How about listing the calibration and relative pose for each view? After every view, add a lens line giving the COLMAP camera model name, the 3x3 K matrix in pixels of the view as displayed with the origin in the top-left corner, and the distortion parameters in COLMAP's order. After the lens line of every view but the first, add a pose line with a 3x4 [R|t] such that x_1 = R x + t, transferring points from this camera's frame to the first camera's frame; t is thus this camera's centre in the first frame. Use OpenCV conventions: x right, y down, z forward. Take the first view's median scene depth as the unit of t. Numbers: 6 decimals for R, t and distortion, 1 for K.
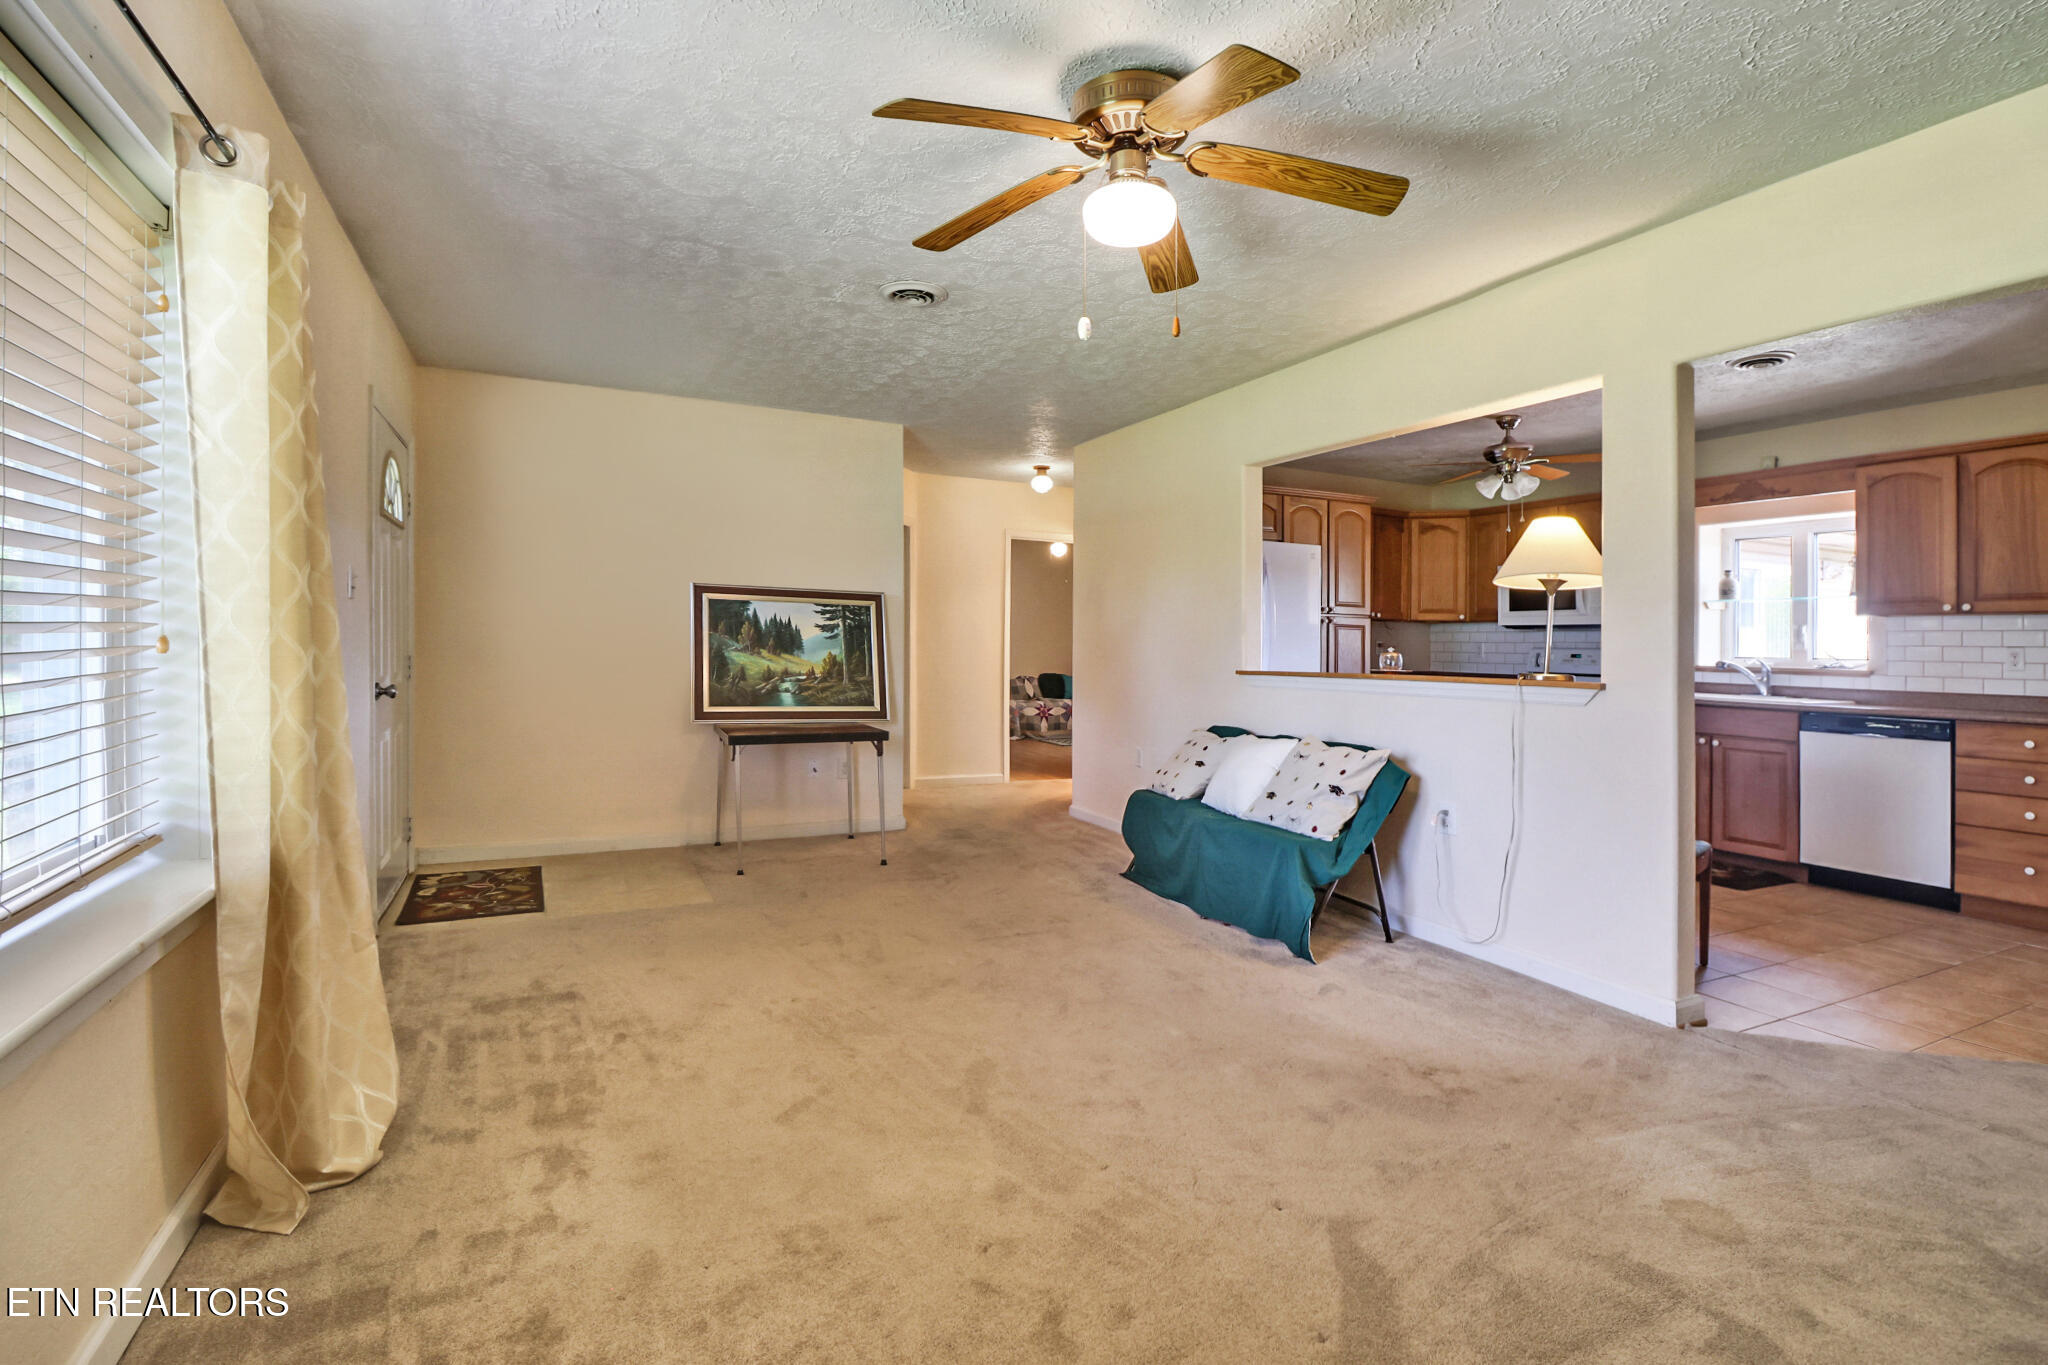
lens RADIAL K [[972.3, 0, 1050.3], [0, 972.3, 640.6], [0, 0, 1]] dist [-0.010093, -0.000614]
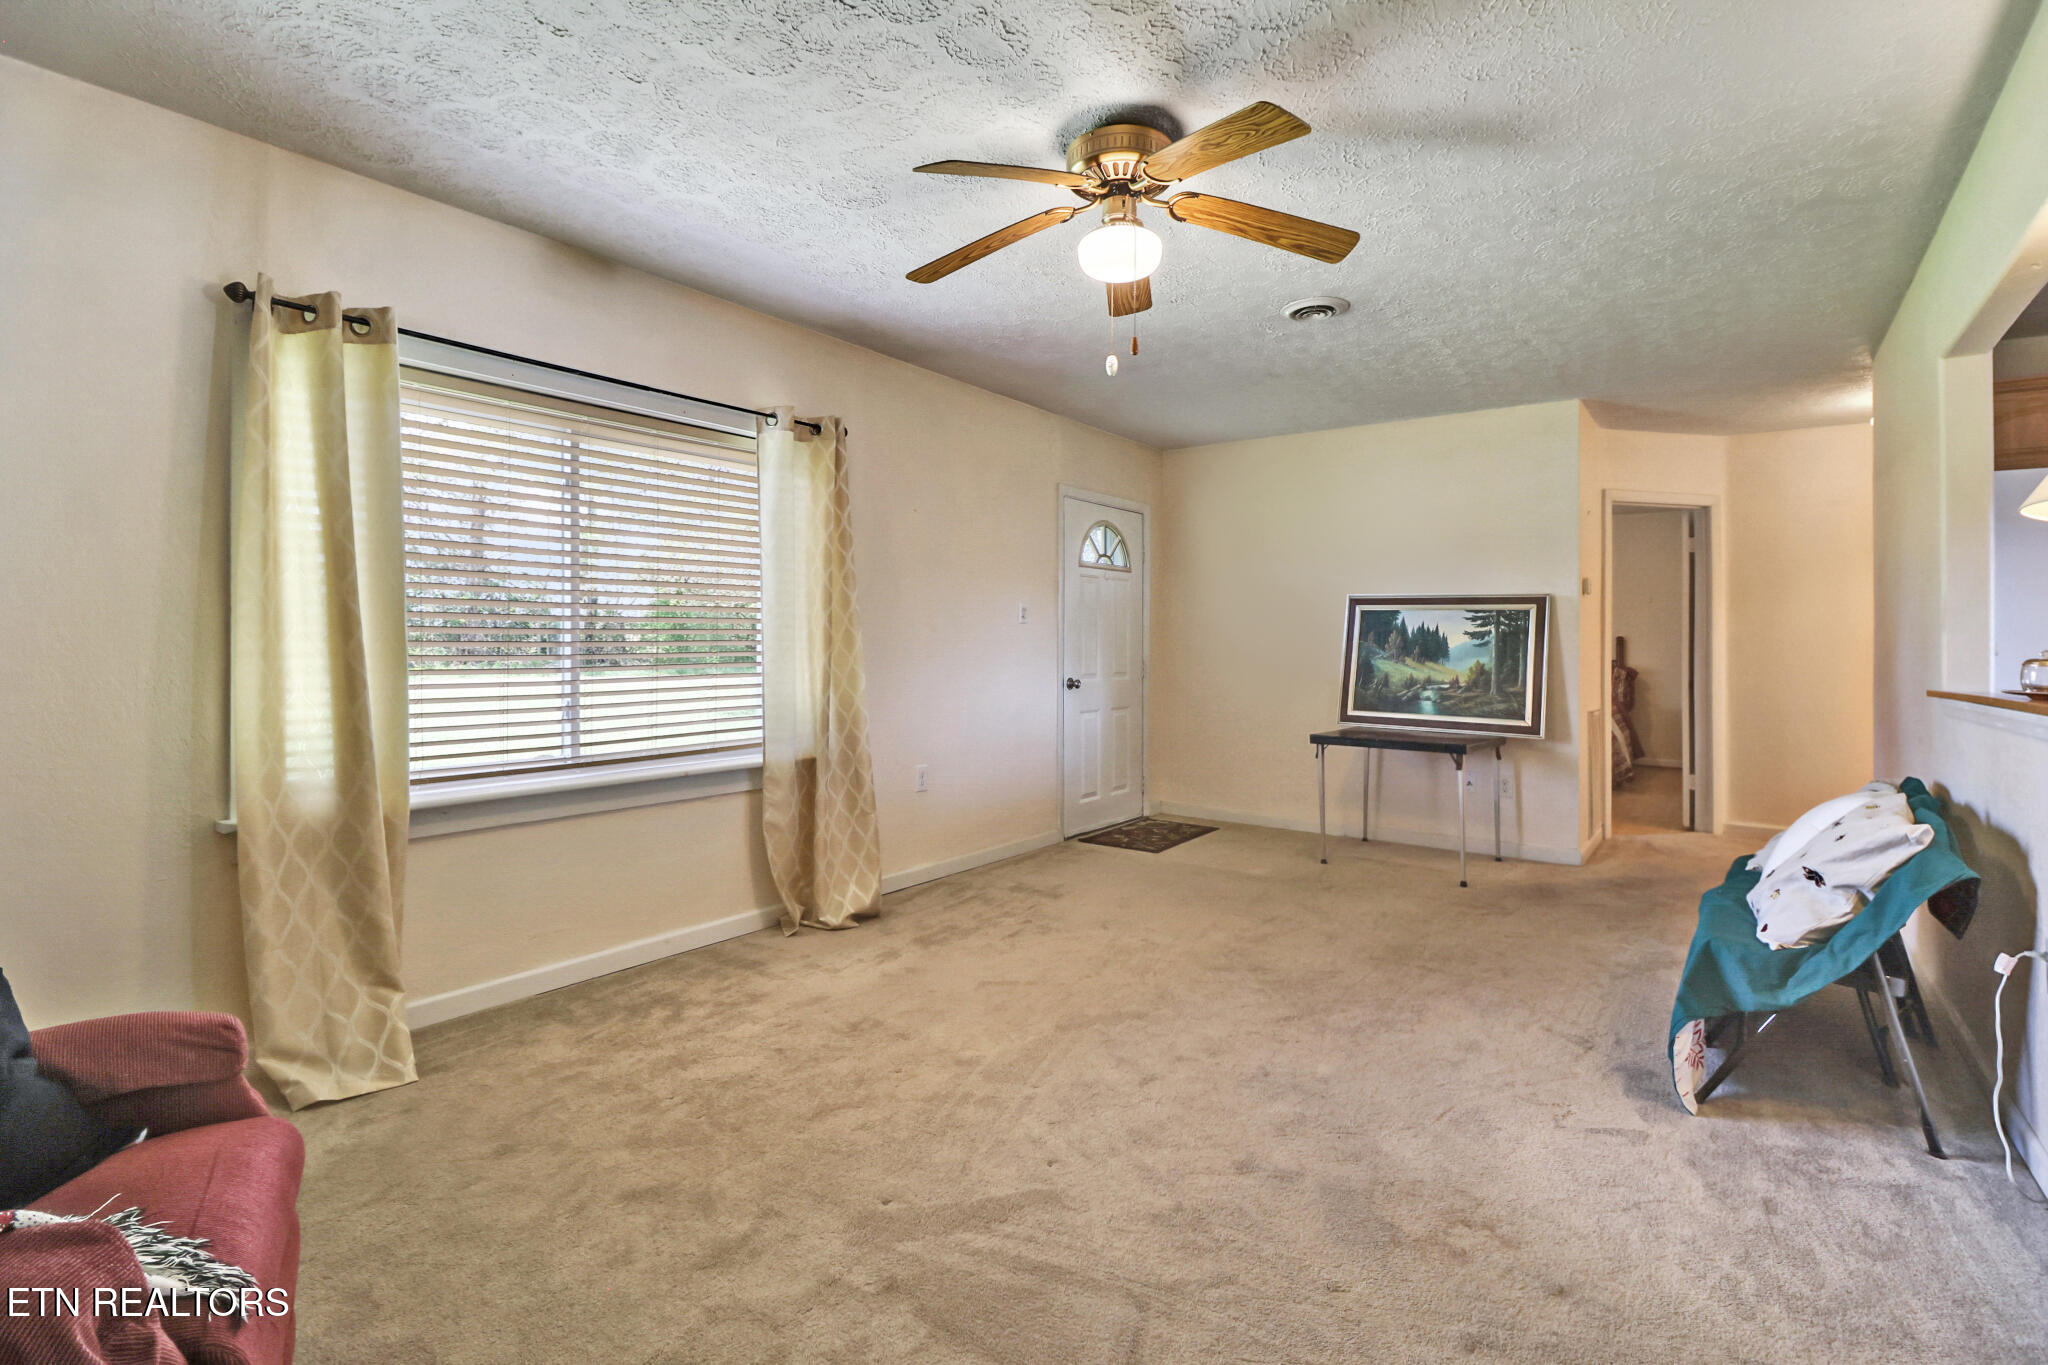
lens RADIAL K [[972.3, 0, 1007.3], [0, 972.3, 649.8], [0, 0, 1]] dist [-0.010093, -0.000614]
pose [[0.435077, -0.007632, -0.900361, 0.633306], [0.002770, 0.999971, -0.007138, 0.010243], [0.900389, 0.000612, 0.435085, 0.257287]]
